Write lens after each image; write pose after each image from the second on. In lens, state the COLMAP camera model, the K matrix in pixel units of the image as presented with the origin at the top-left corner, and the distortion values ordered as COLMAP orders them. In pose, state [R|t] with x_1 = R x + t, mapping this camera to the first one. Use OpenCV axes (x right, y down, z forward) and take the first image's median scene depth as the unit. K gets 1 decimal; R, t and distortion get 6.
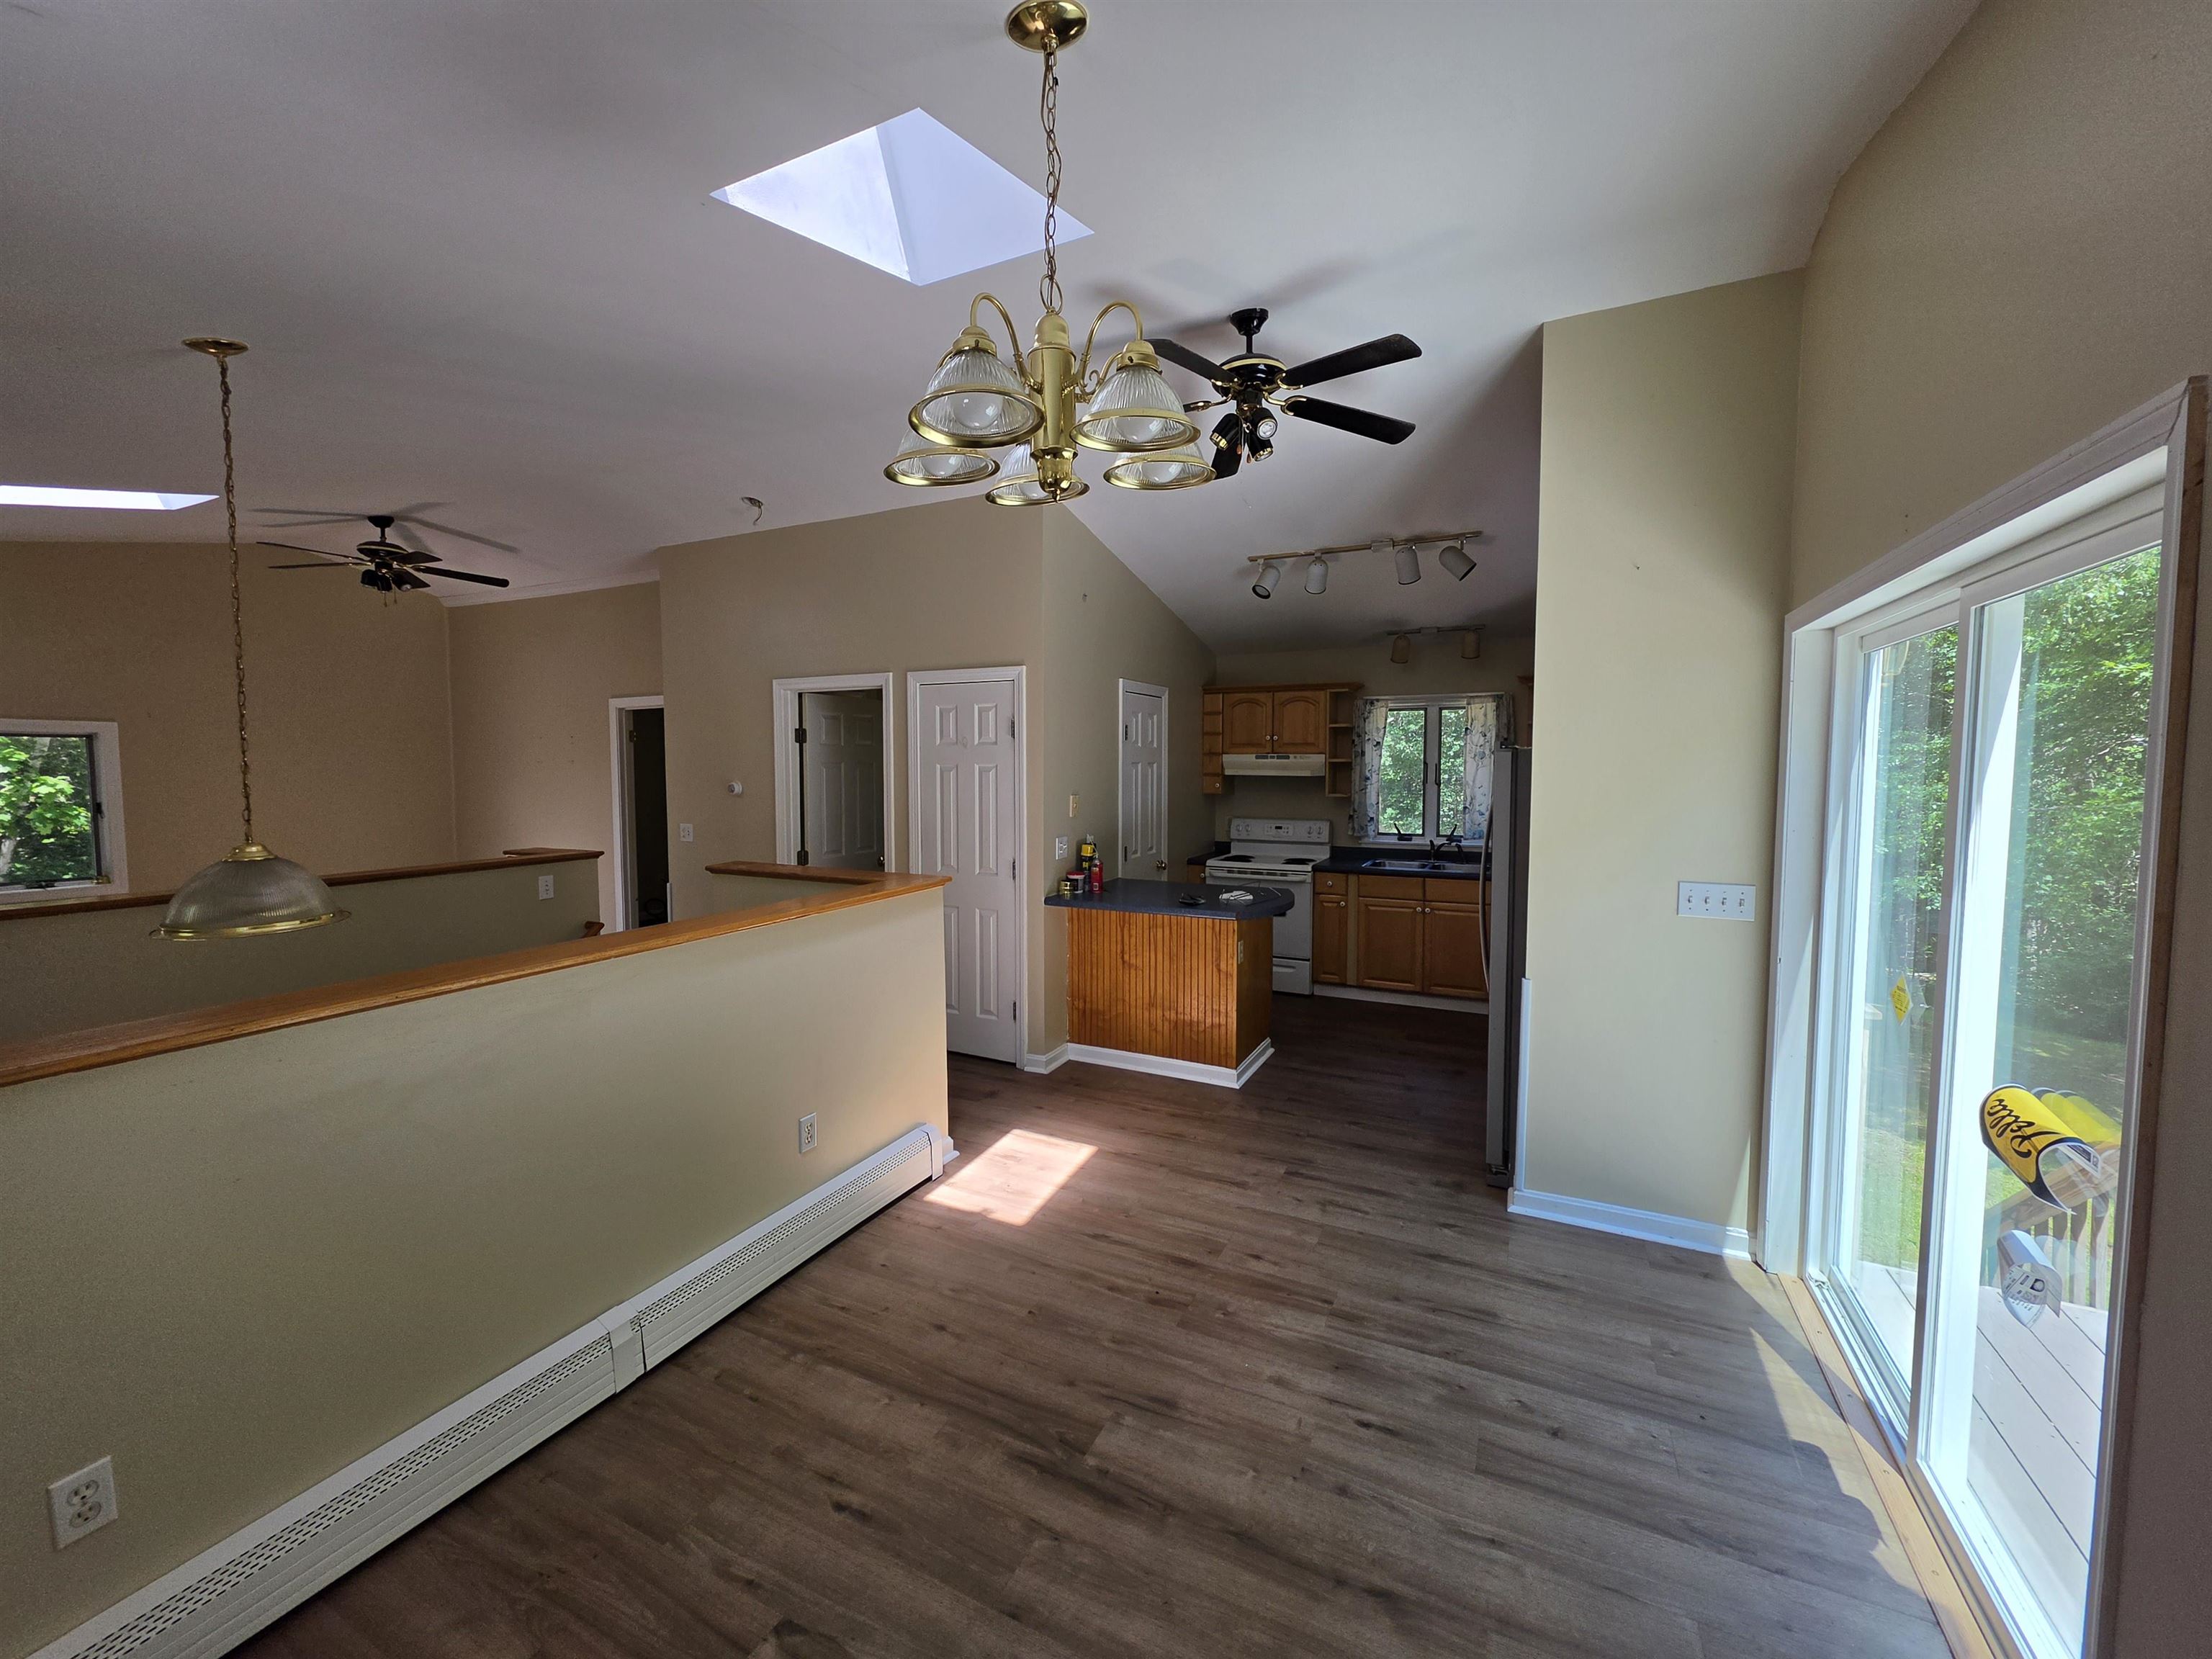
lens RADIAL K [[886.4, 0, 1100.5], [0, 886.4, 810.5], [0, 0, 1]] dist [-0.000220, 0.000115]
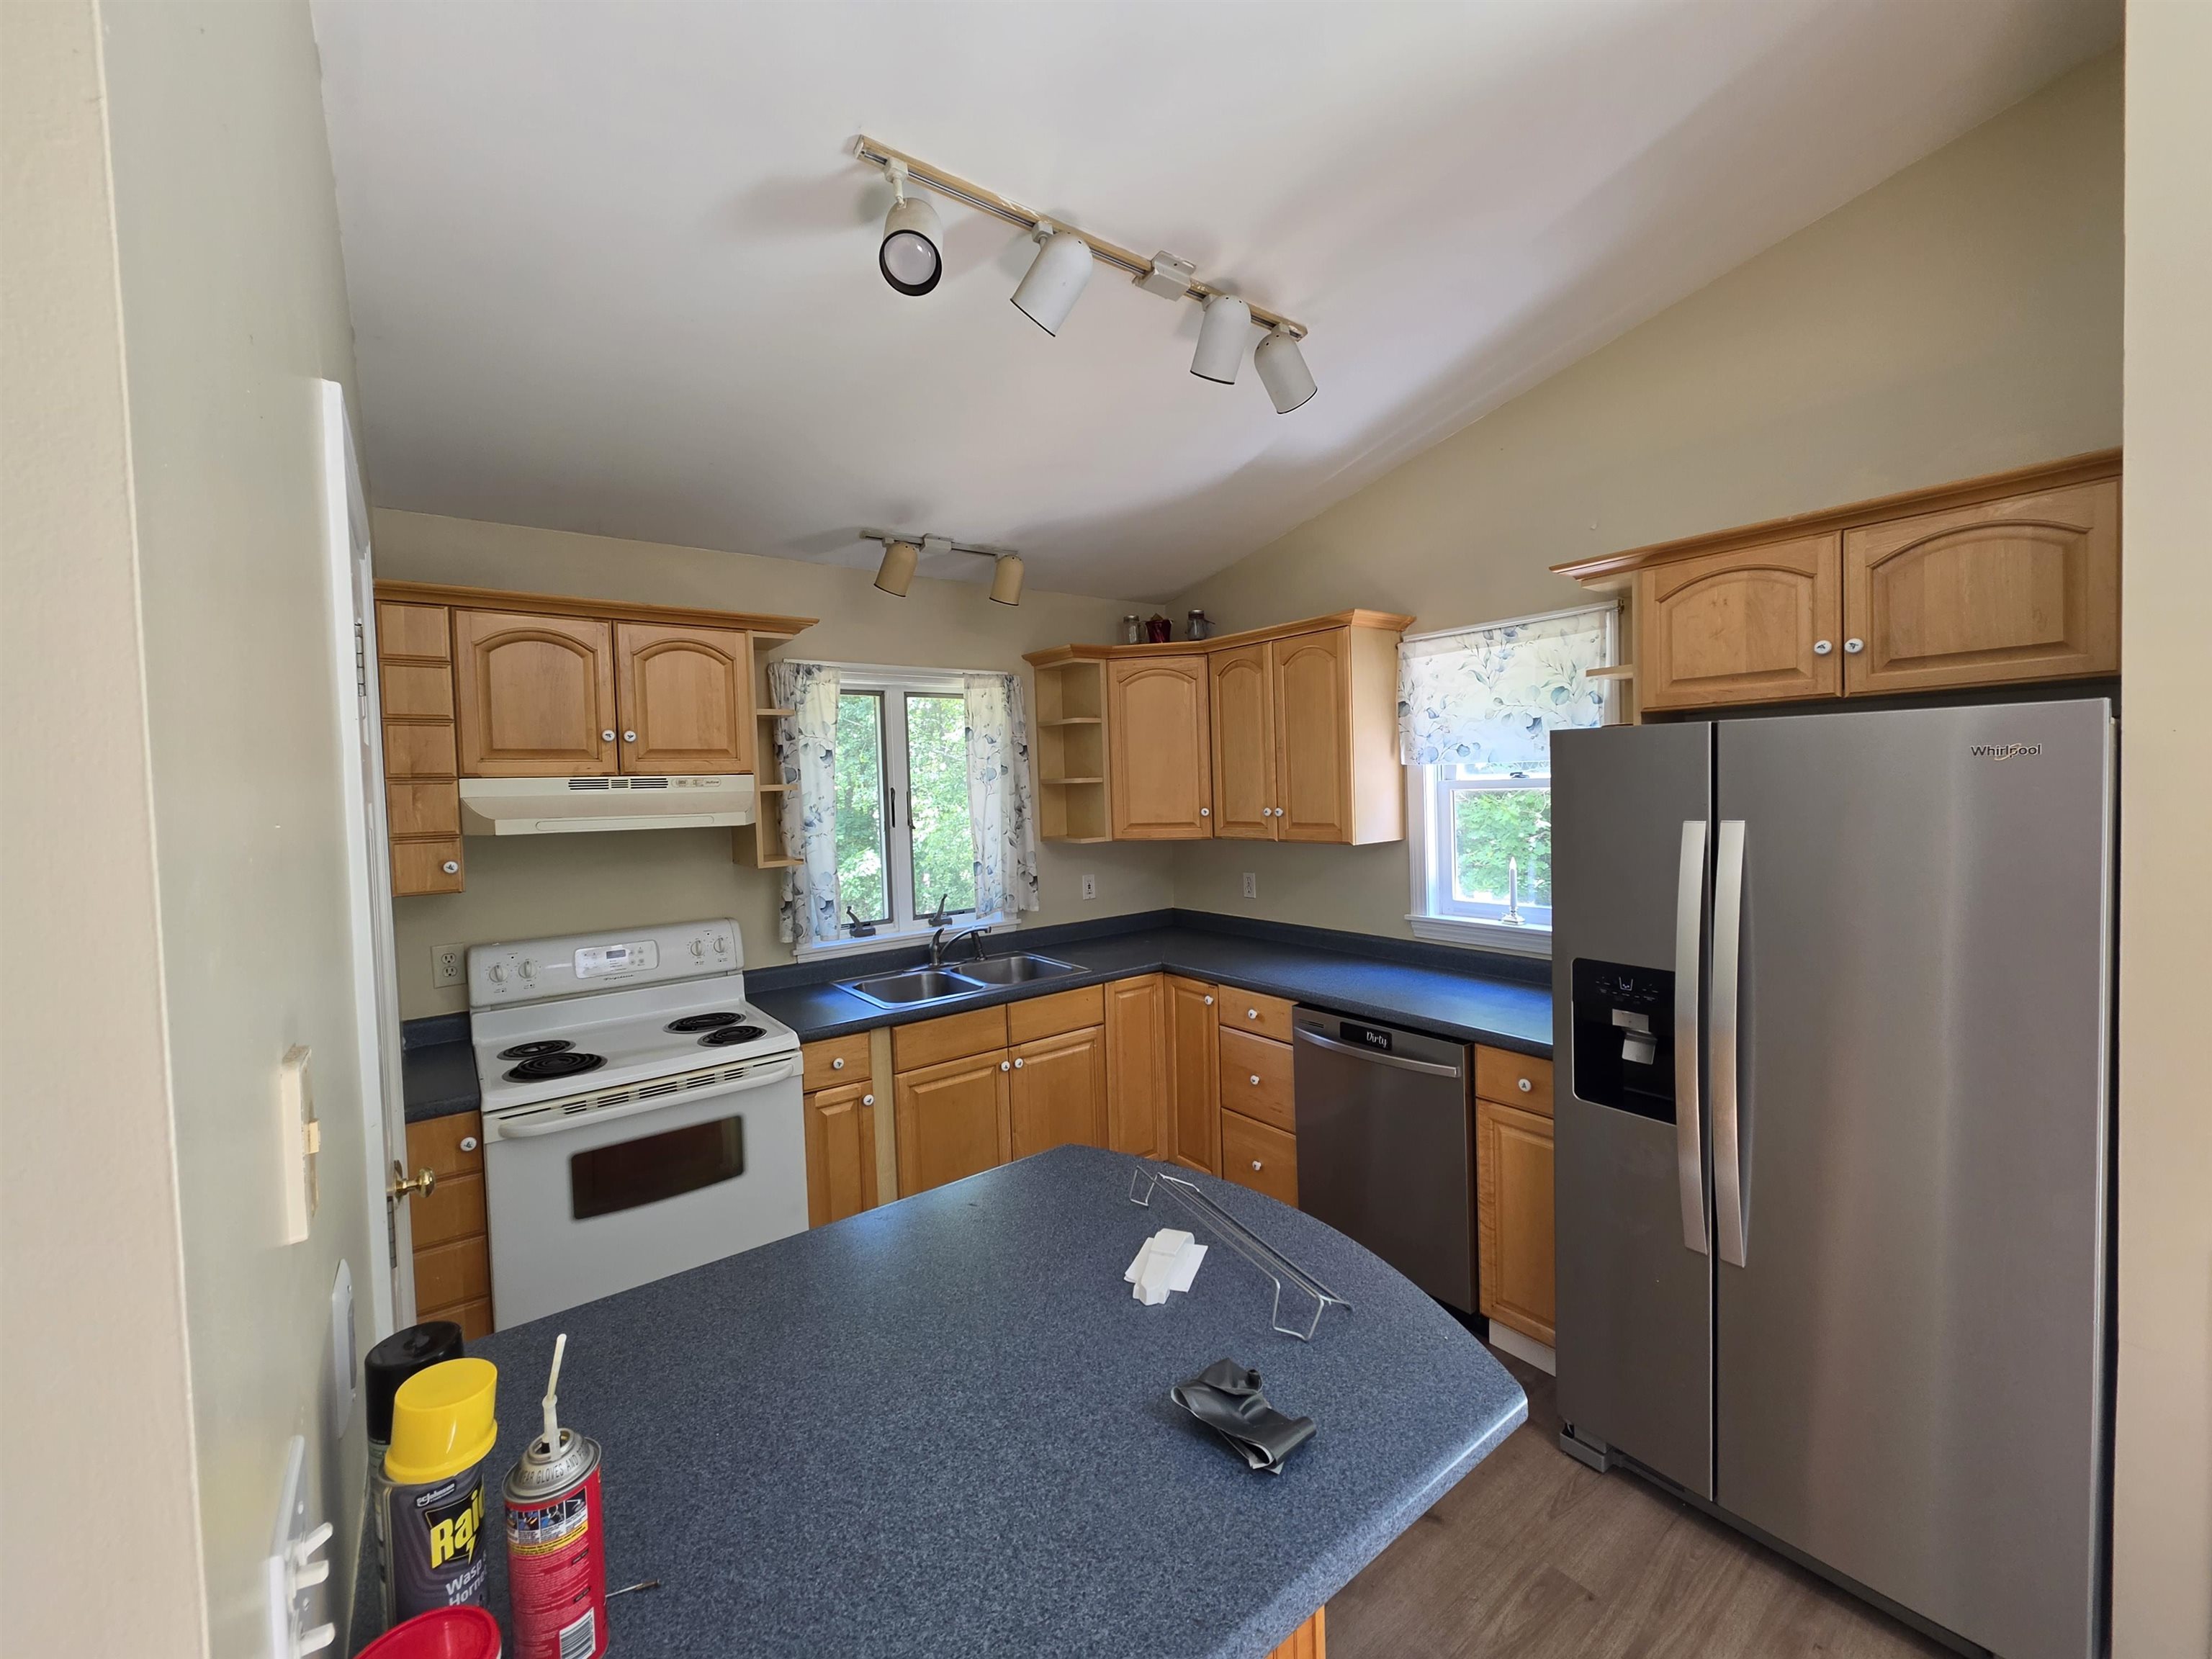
lens RADIAL K [[880.8, 0, 1101.5], [0, 880.8, 812.2], [0, 0, 1]] dist [-0.000401, -0.000083]
pose [[0.444033, -0.041967, 0.895027, -0.090086], [0.078770, 0.996863, 0.007664, -0.045201], [-0.892541, 0.067098, 0.445946, 0.850230]]
